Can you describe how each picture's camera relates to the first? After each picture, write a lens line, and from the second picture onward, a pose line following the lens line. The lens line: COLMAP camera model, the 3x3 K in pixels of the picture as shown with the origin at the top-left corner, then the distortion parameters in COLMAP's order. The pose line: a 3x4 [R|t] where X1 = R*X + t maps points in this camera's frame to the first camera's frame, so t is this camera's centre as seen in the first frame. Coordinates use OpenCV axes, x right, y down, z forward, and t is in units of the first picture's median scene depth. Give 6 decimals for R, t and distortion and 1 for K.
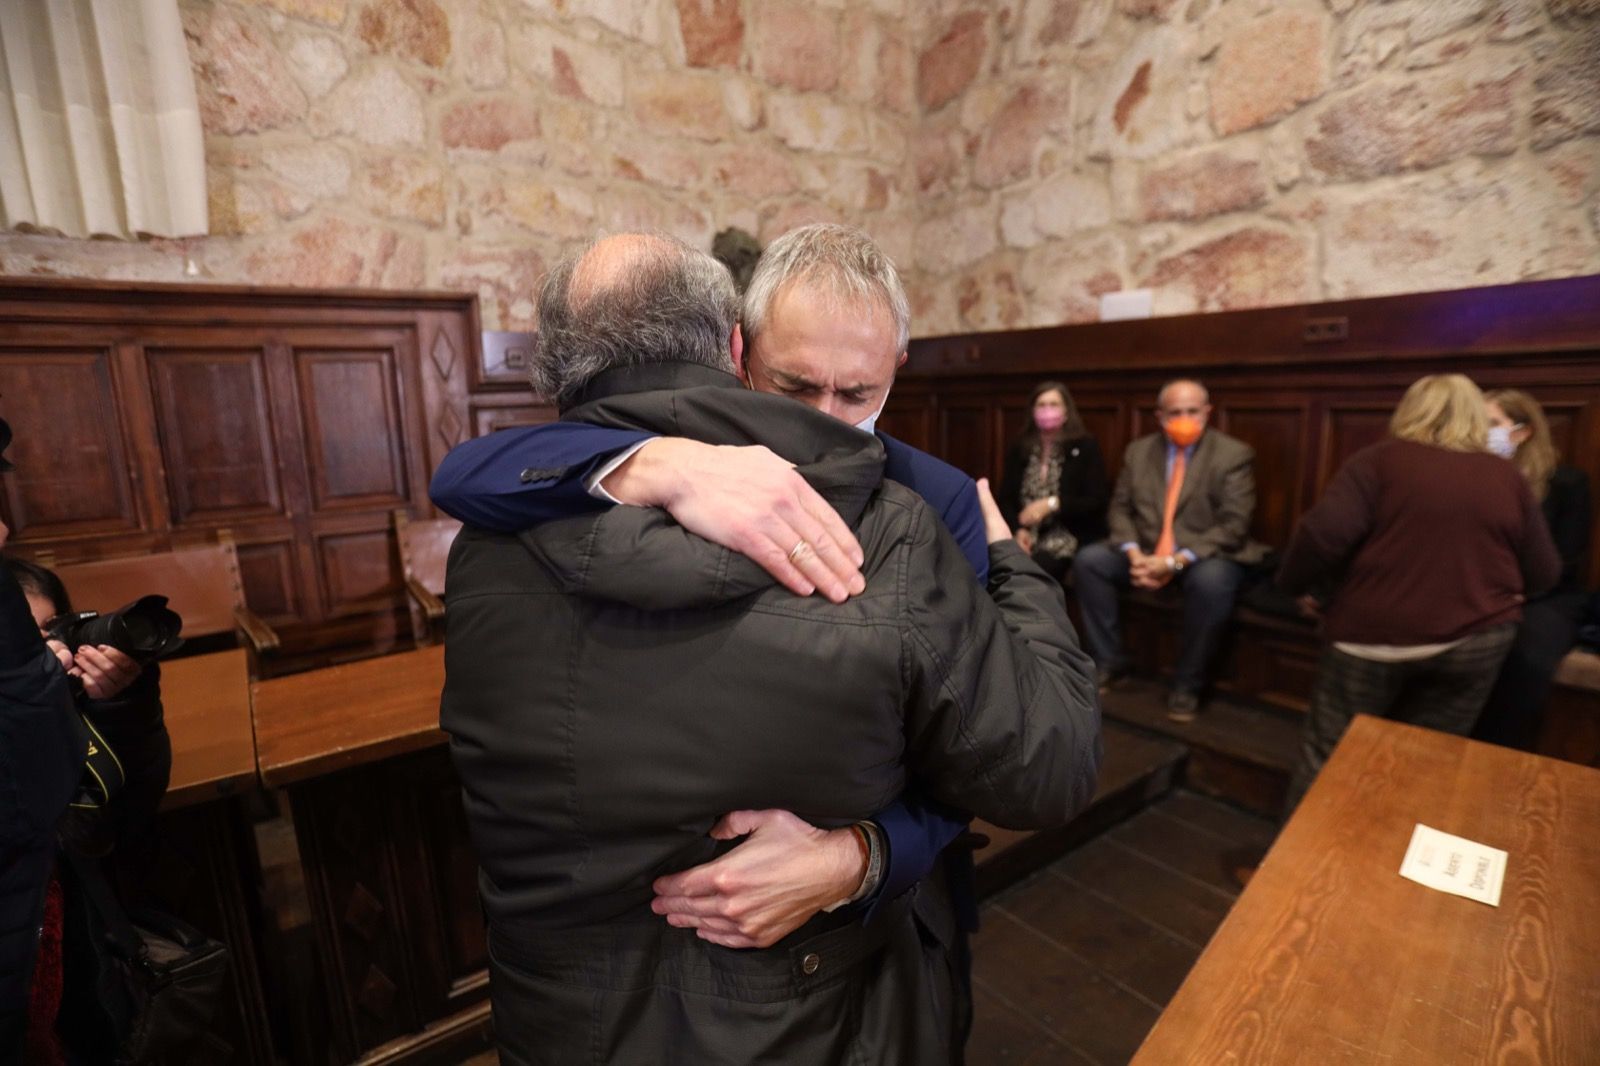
lens RADIAL K [[794.8, 0, 803.3], [0, 794.8, 541.8], [0, 0, 1]] dist [-0.066488, 0.027657]
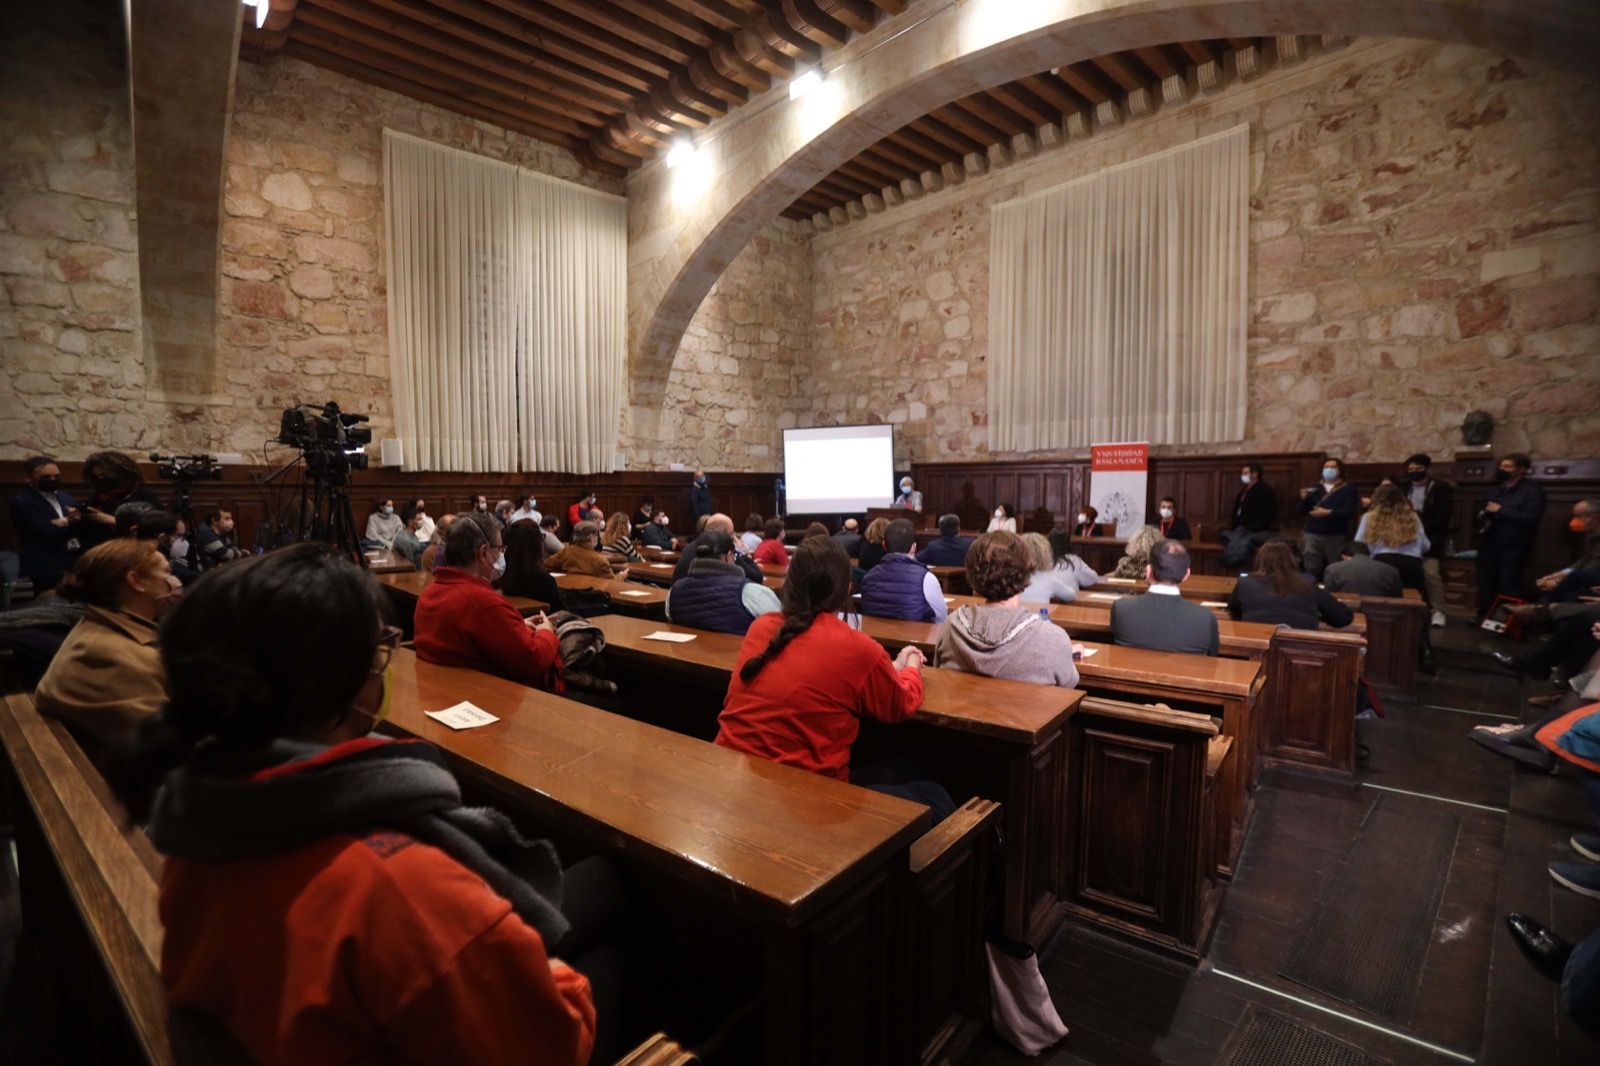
lens RADIAL K [[727.3, 0, 797.4], [0, 727.3, 544.3], [0, 0, 1]] dist [-0.077921, 0.034692]
pose [[0.109575, 0.100726, -0.988862, 1.821177], [-0.186806, 0.979212, 0.079044, 0.158742], [0.976267, 0.176064, 0.126113, -1.067146]]
